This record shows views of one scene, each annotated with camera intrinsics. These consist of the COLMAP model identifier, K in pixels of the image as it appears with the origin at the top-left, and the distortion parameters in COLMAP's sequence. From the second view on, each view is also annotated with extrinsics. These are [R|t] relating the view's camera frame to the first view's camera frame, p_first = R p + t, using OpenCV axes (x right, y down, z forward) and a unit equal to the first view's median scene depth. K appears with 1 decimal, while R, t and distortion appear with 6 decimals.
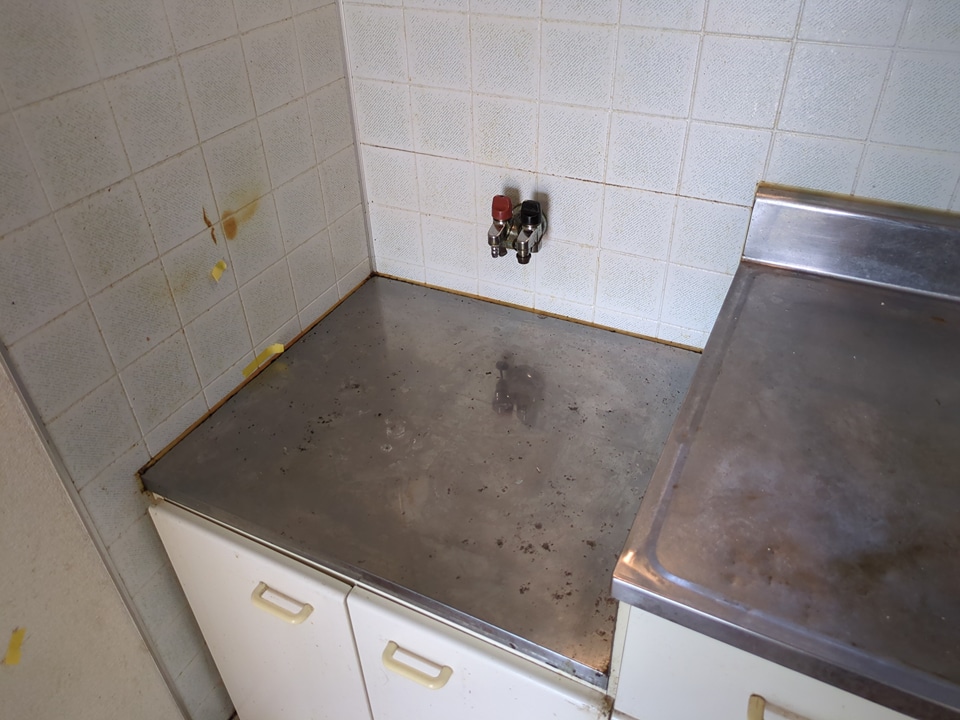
lens RADIAL K [[719.5, 0, 486.4], [0, 719.5, 343.9], [0, 0, 1]] dist [0.019465, -0.020439]
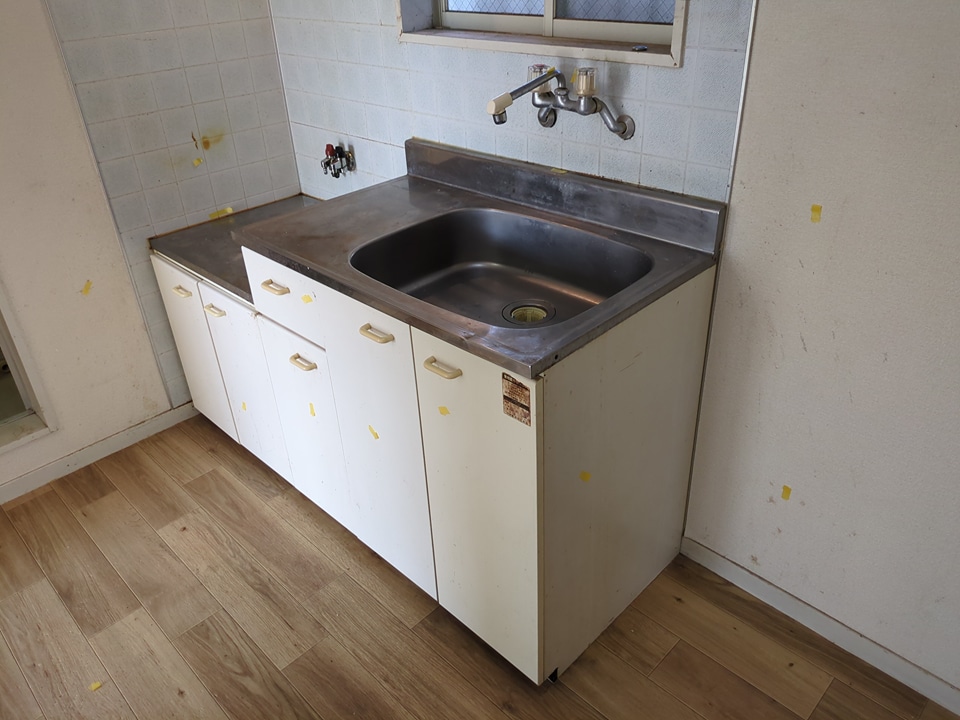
lens RADIAL K [[719.5, 0, 479.0], [0, 719.5, 357.4], [0, 0, 1]] dist [0.019465, -0.020439]
pose [[0.949411, 0.146189, -0.277934, 1.192034], [-0.169433, 0.983627, -0.061404, 0.494086], [0.264406, 0.105389, 0.958636, -0.890772]]
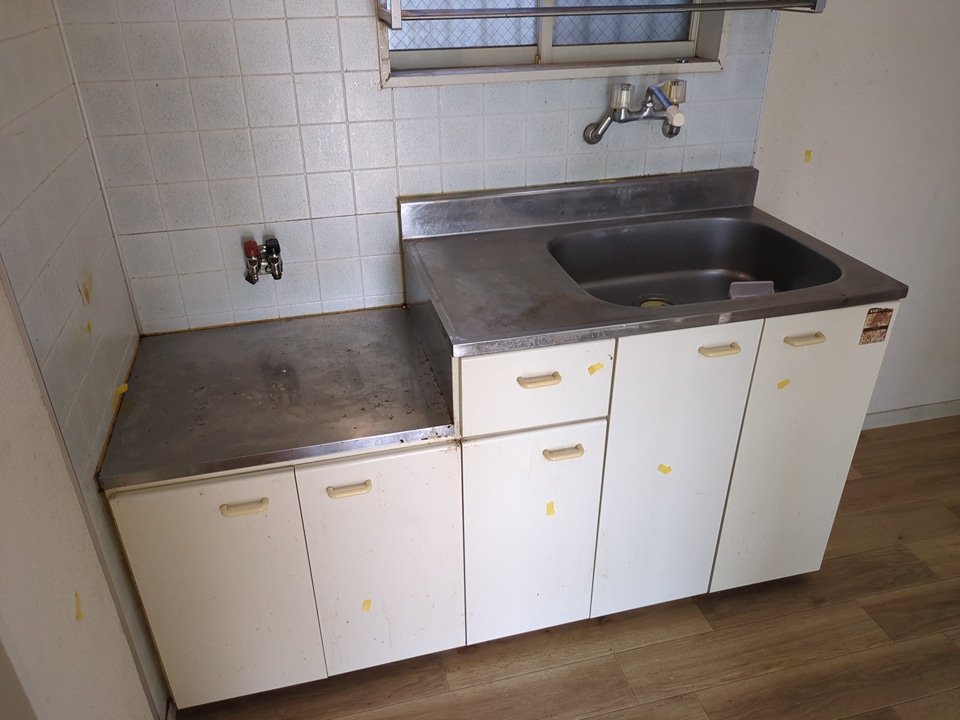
lens RADIAL K [[719.5, 0, 483.8], [0, 719.5, 361.6], [0, 0, 1]] dist [0.019465, -0.020439]
pose [[0.755495, -0.303994, 0.580357, -0.612357], [0.377553, 0.925966, -0.006464, 0.245716], [-0.535426, 0.223999, 0.814336, -0.487418]]
